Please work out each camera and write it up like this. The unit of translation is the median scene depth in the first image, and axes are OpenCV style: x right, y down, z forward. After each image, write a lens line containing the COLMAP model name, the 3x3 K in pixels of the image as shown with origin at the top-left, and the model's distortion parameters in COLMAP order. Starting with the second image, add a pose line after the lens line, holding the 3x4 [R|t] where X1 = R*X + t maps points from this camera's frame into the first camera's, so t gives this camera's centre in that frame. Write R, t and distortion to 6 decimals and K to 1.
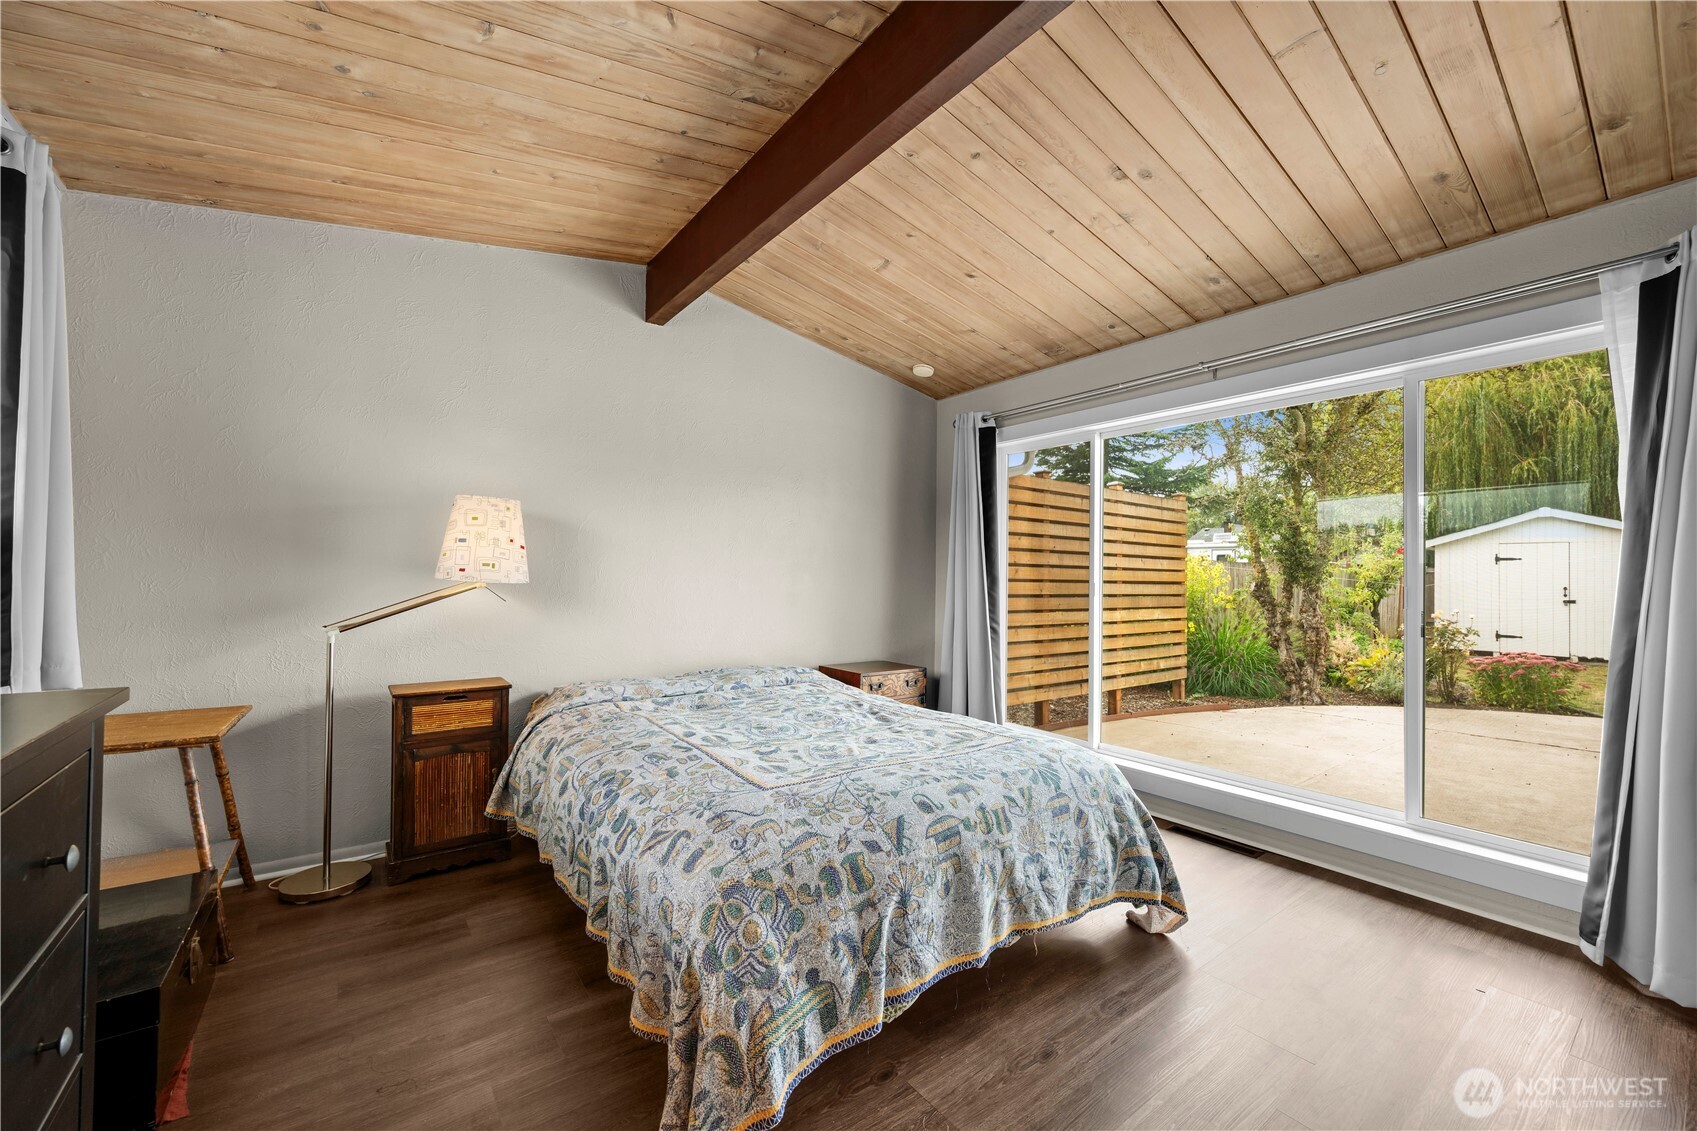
lens RADIAL K [[663.9, 0, 855.1], [0, 663.9, 566.7], [0, 0, 1]] dist [-0.001296, -0.000304]
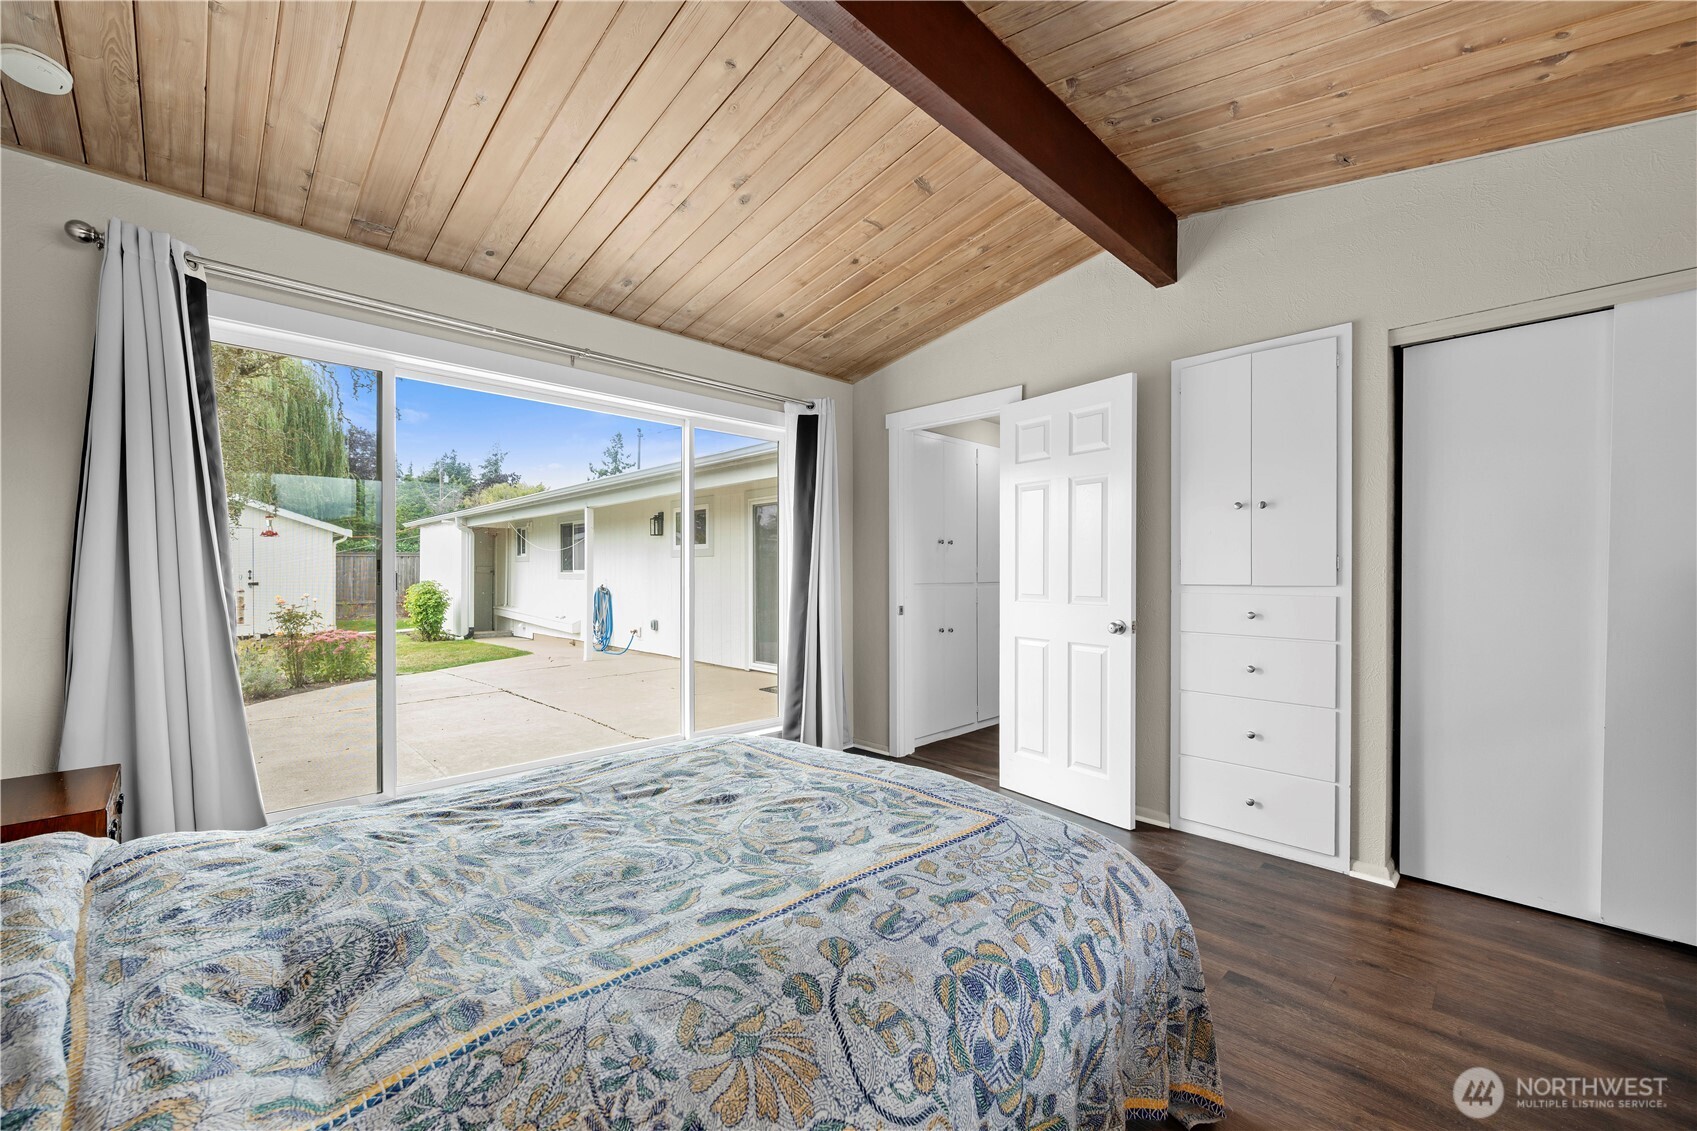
lens RADIAL K [[663.9, 0, 860.6], [0, 663.9, 579.4], [0, 0, 1]] dist [-0.001296, -0.000304]
pose [[-0.138882, -0.024402, 0.990008, -0.804498], [-0.020850, 0.999547, 0.021712, 0.010485], [-0.990089, -0.017626, -0.139328, 1.108546]]
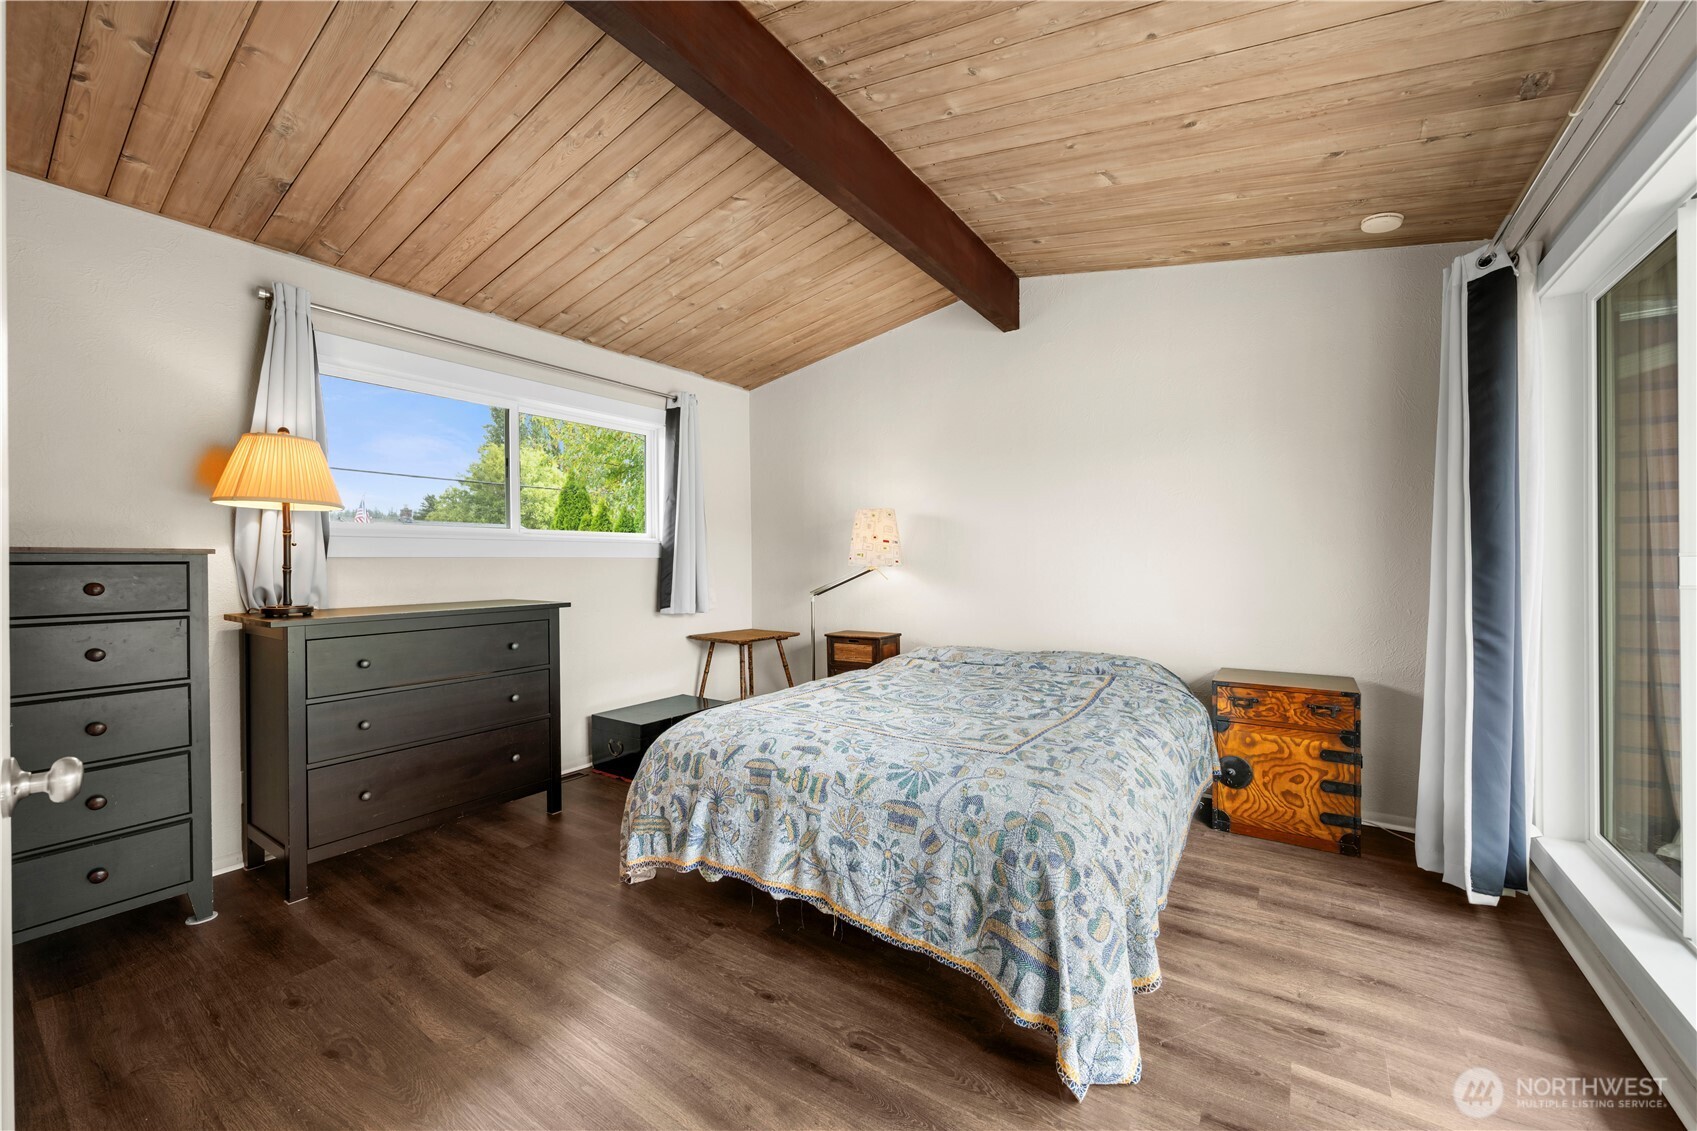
lens RADIAL K [[663.9, 0, 842.7], [0, 663.9, 564.6], [0, 0, 1]] dist [-0.001296, -0.000304]
pose [[0.308776, -0.010599, -0.951076, 1.114999], [0.029748, 0.999556, -0.001481, 0.026410], [0.950670, -0.027836, 0.308954, 0.650888]]
